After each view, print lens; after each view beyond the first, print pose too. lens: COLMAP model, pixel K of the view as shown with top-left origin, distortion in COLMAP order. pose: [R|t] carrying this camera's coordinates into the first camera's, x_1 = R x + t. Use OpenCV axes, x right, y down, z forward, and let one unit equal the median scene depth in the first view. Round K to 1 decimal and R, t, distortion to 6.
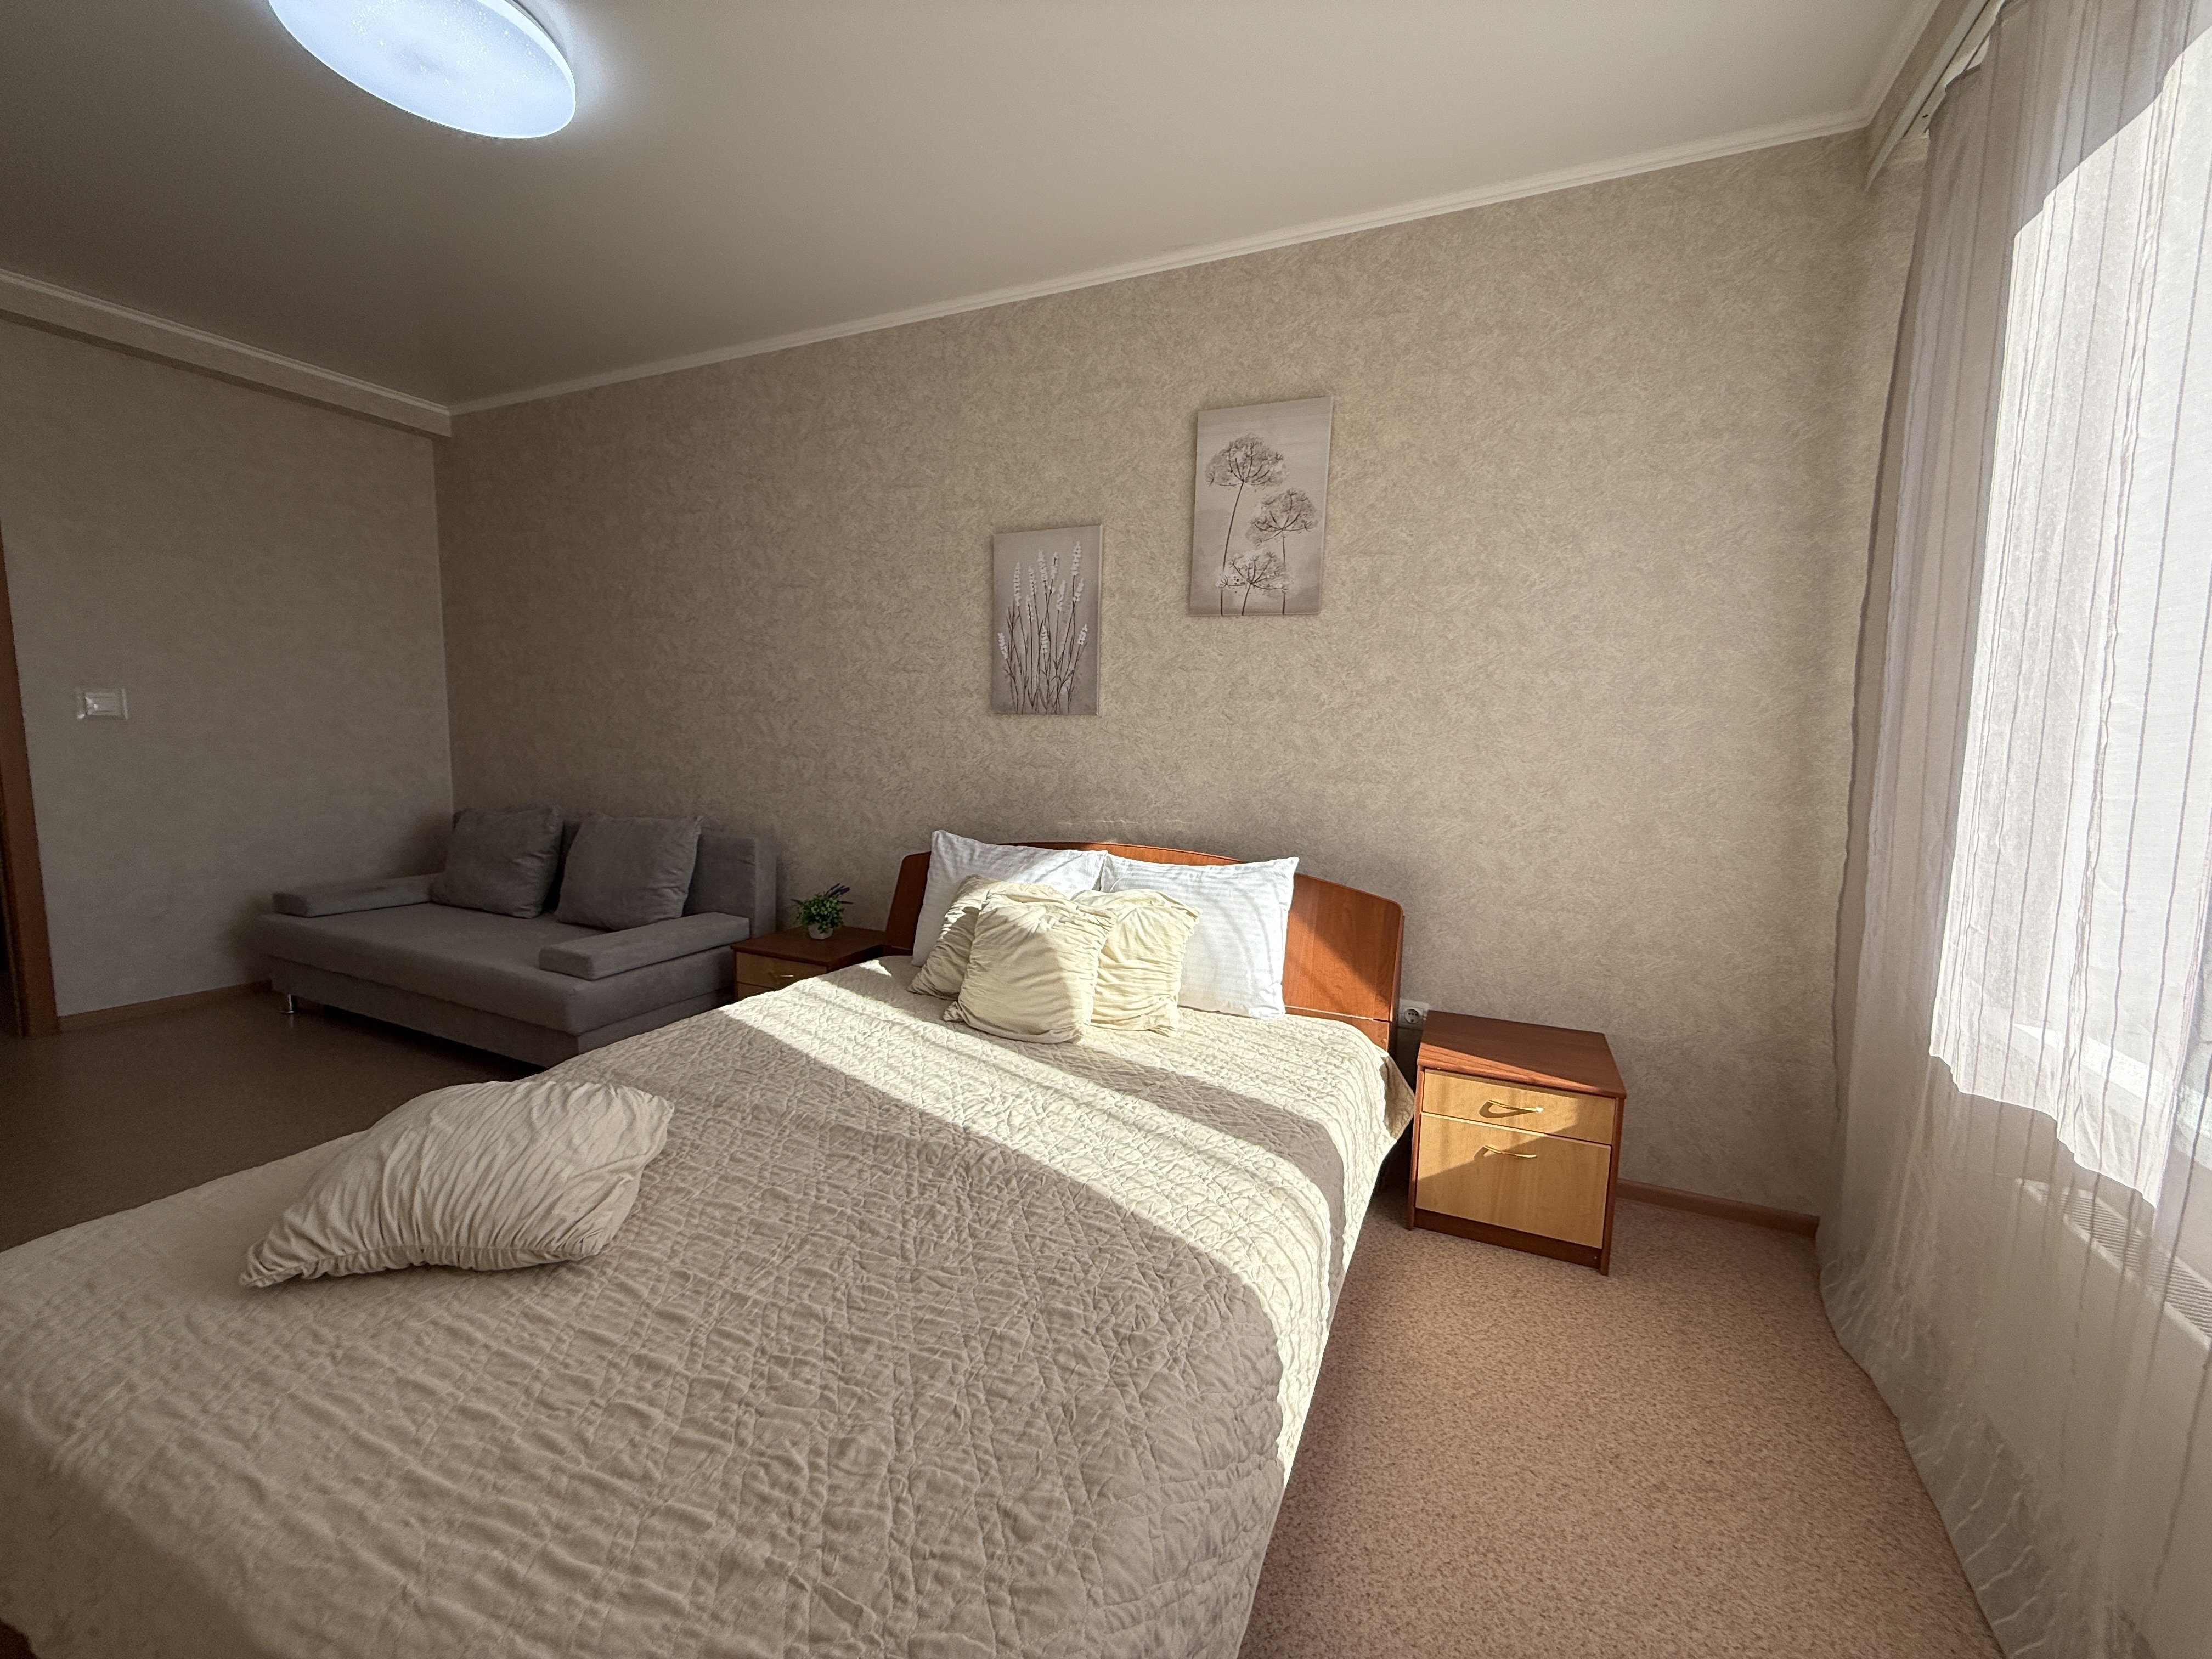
lens RADIAL K [[880.7, 0, 1109.9], [0, 880.7, 832.5], [0, 0, 1]] dist [0.000420, 0.000270]
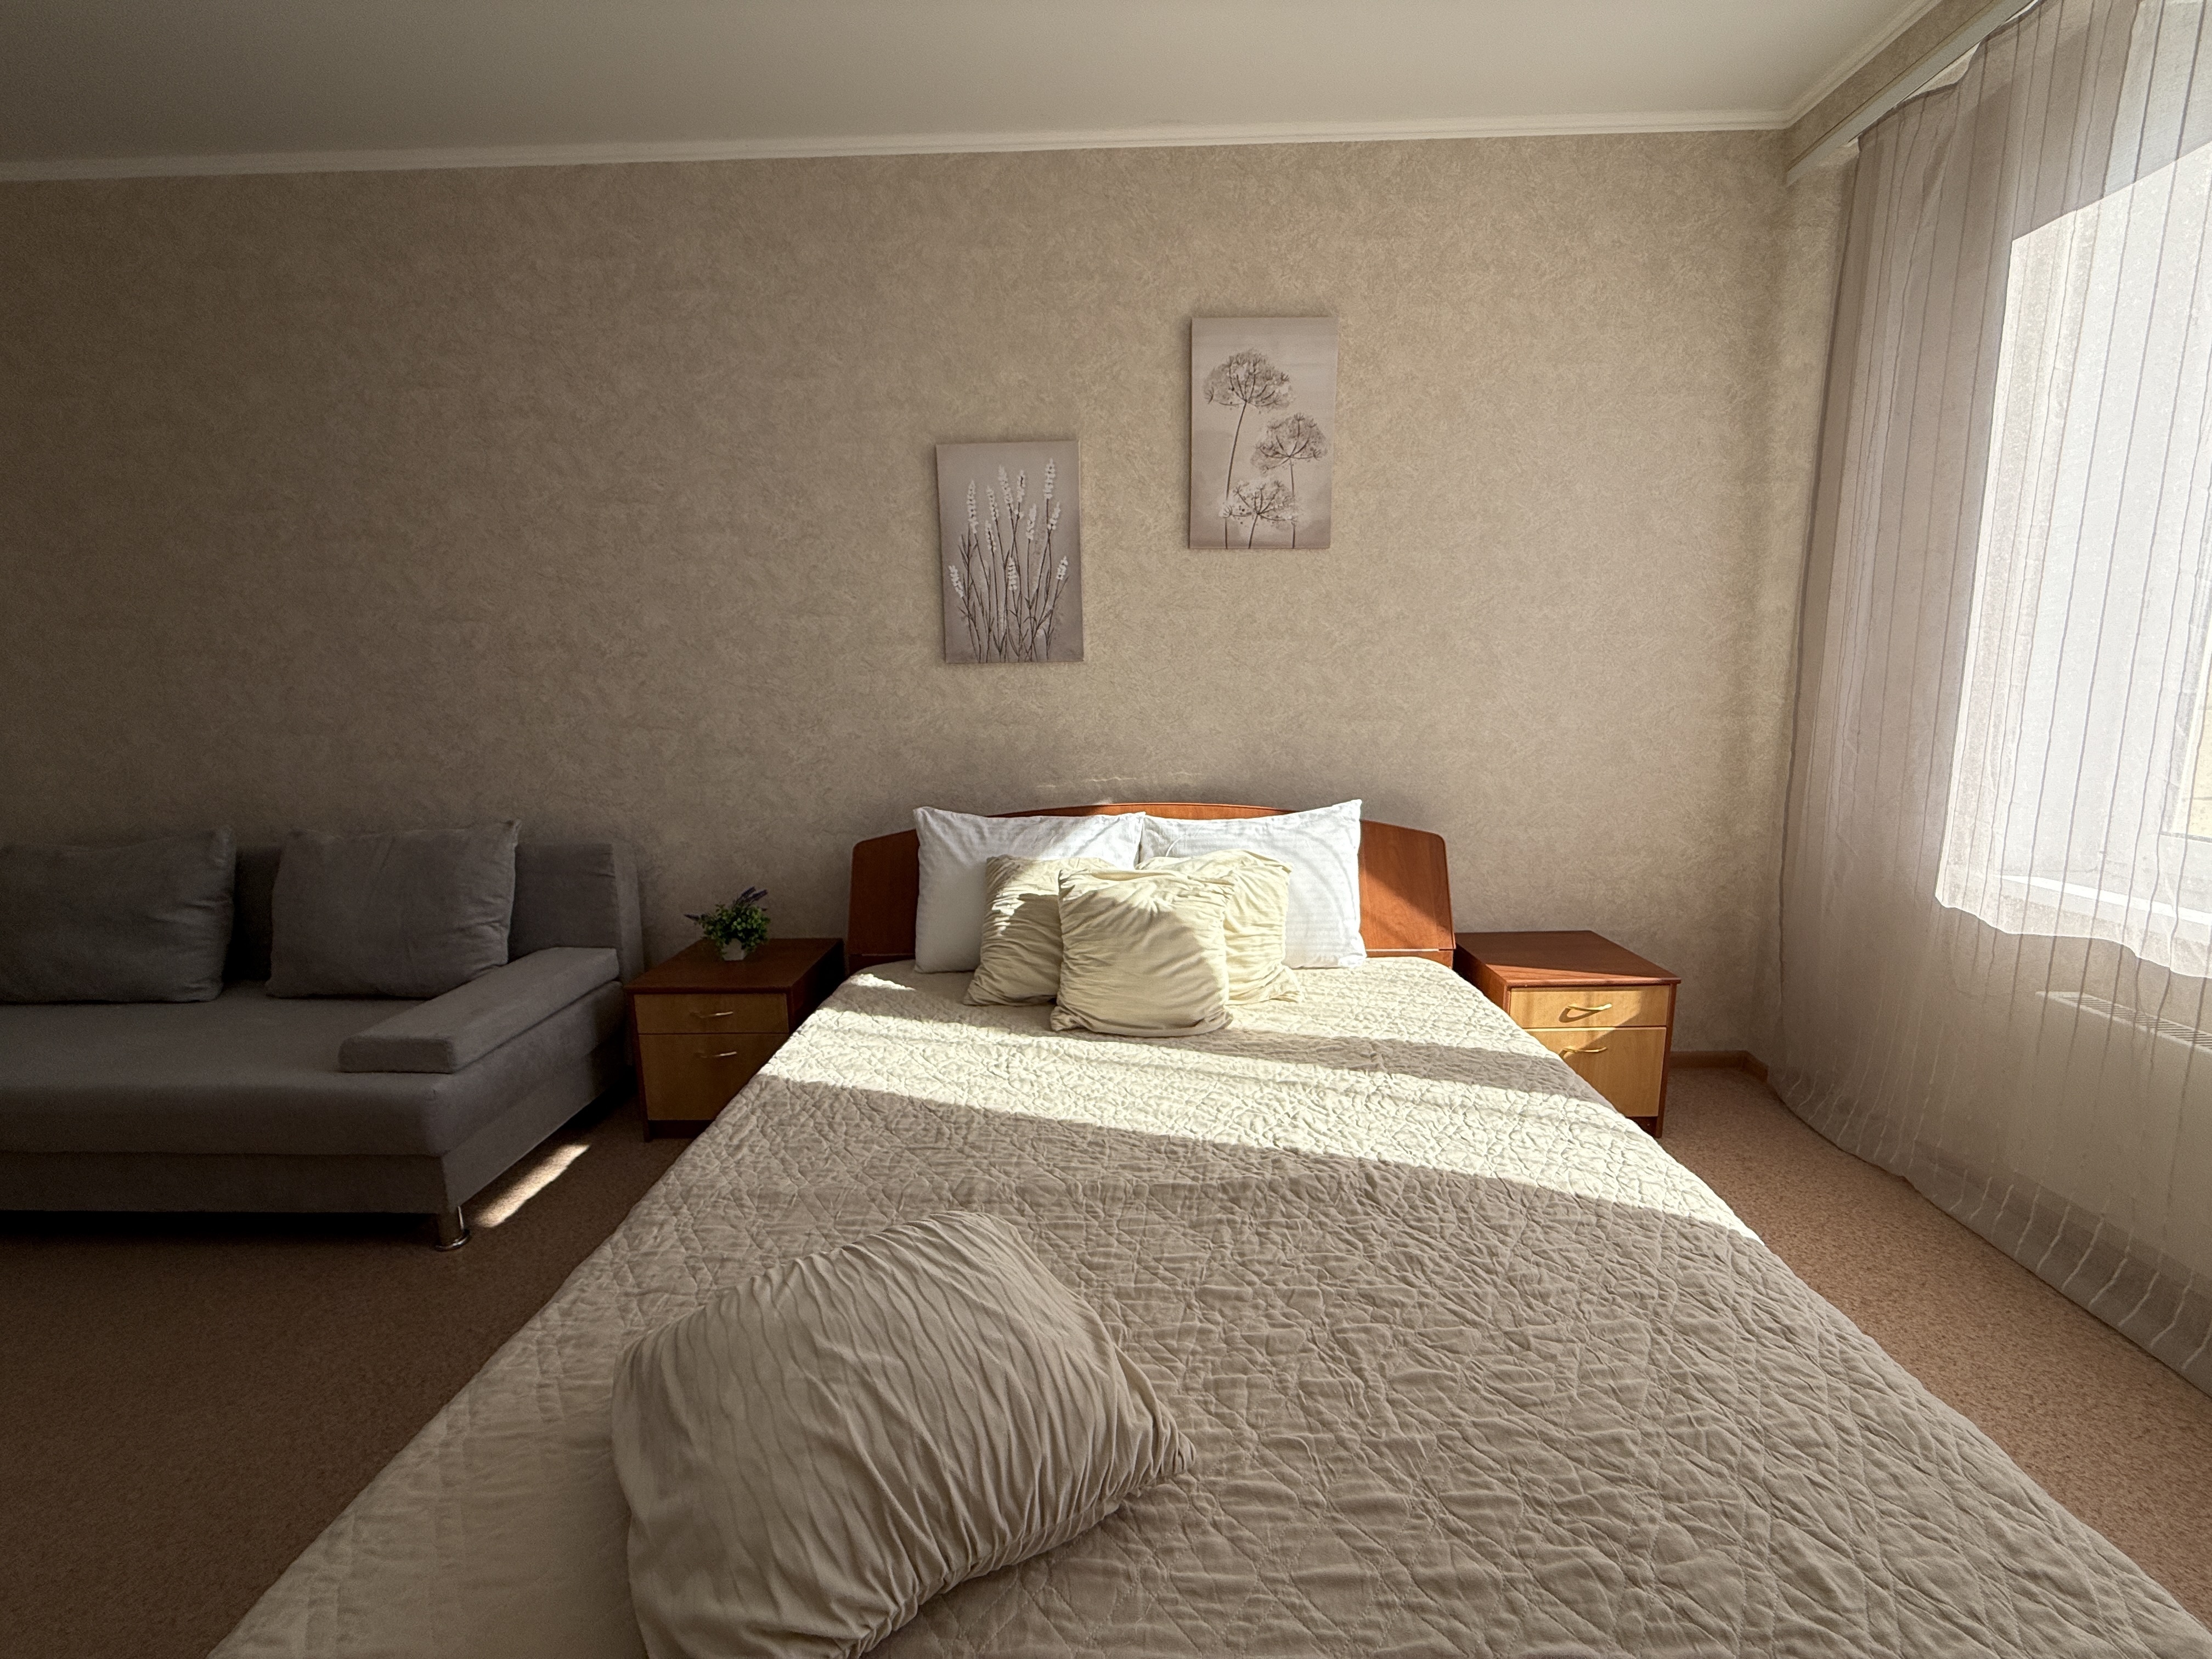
lens RADIAL K [[880.7, 0, 1107.5], [0, 880.7, 829.8], [0, 0, 1]] dist [0.000420, 0.000270]
pose [[0.917840, -0.103878, 0.383118, -0.379742], [0.082808, 0.994024, 0.071135, -0.027798], [-0.388217, -0.033565, 0.920956, 0.184132]]
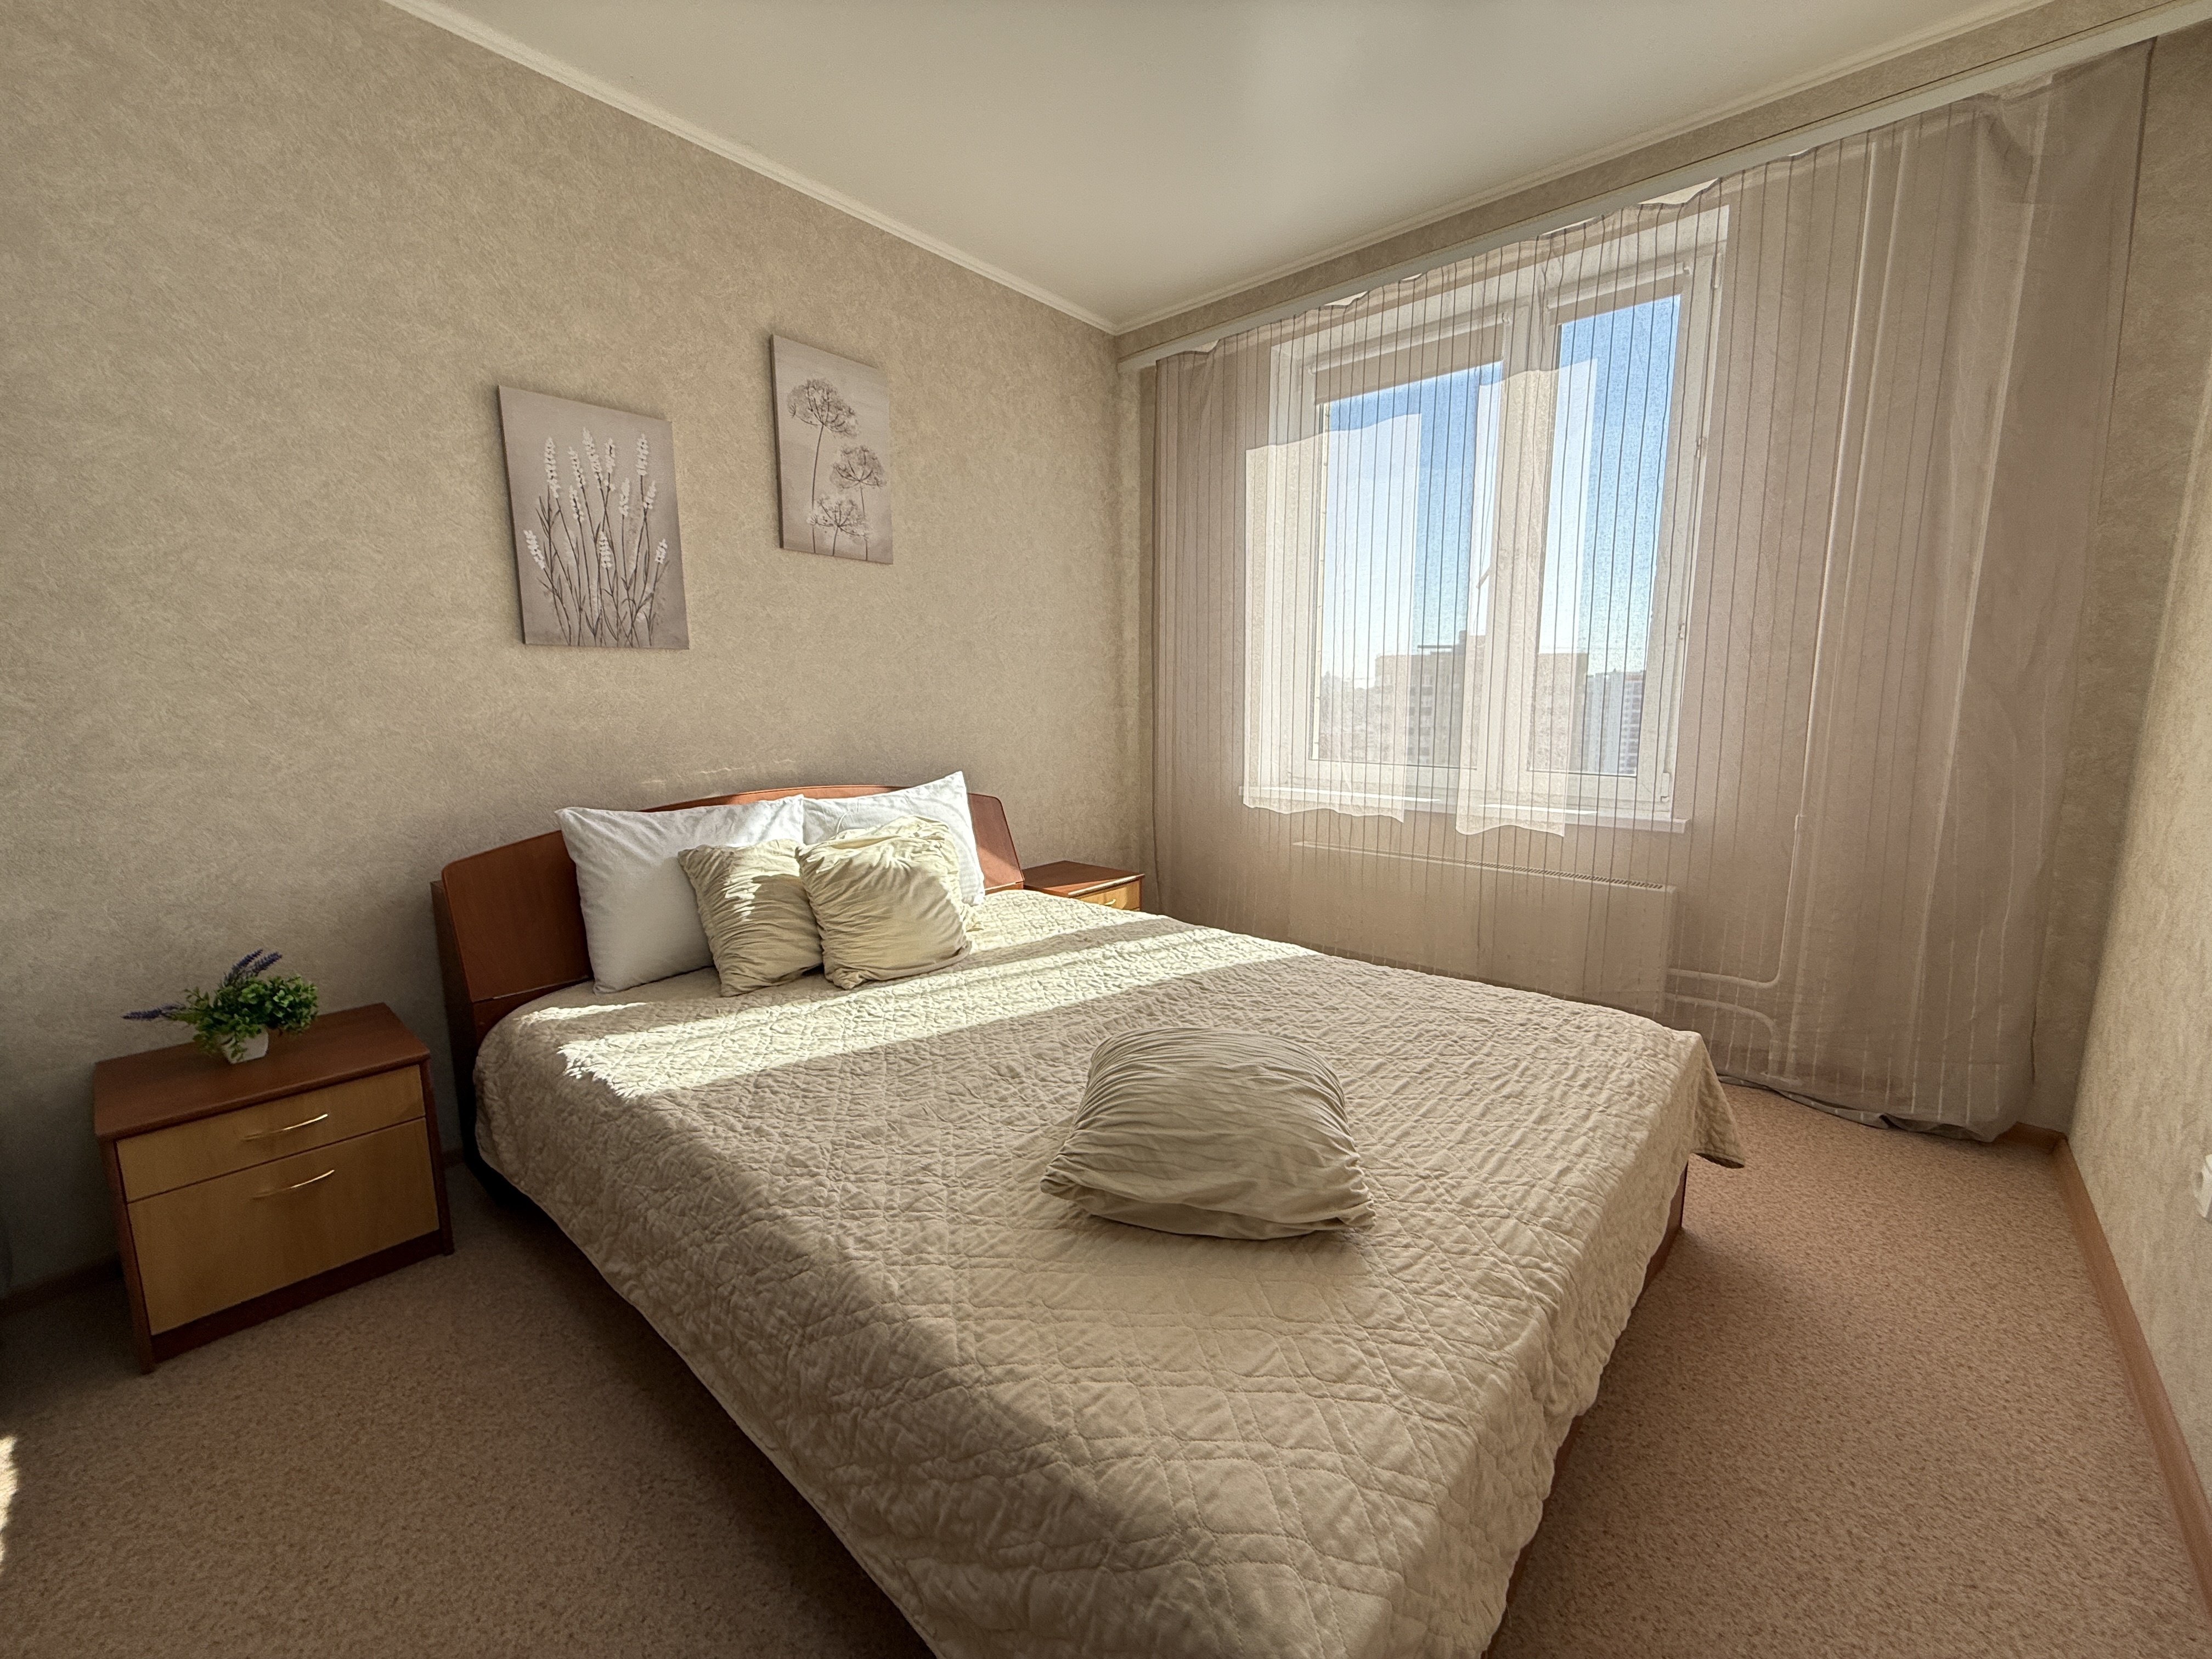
lens RADIAL K [[880.7, 0, 1099.8], [0, 880.7, 830.2], [0, 0, 1]] dist [0.000420, 0.000270]
pose [[0.293385, -0.172254, 0.940348, -0.797345], [0.119985, 0.982490, 0.142539, -0.037684], [-0.948435, 0.071009, 0.308916, 0.399924]]
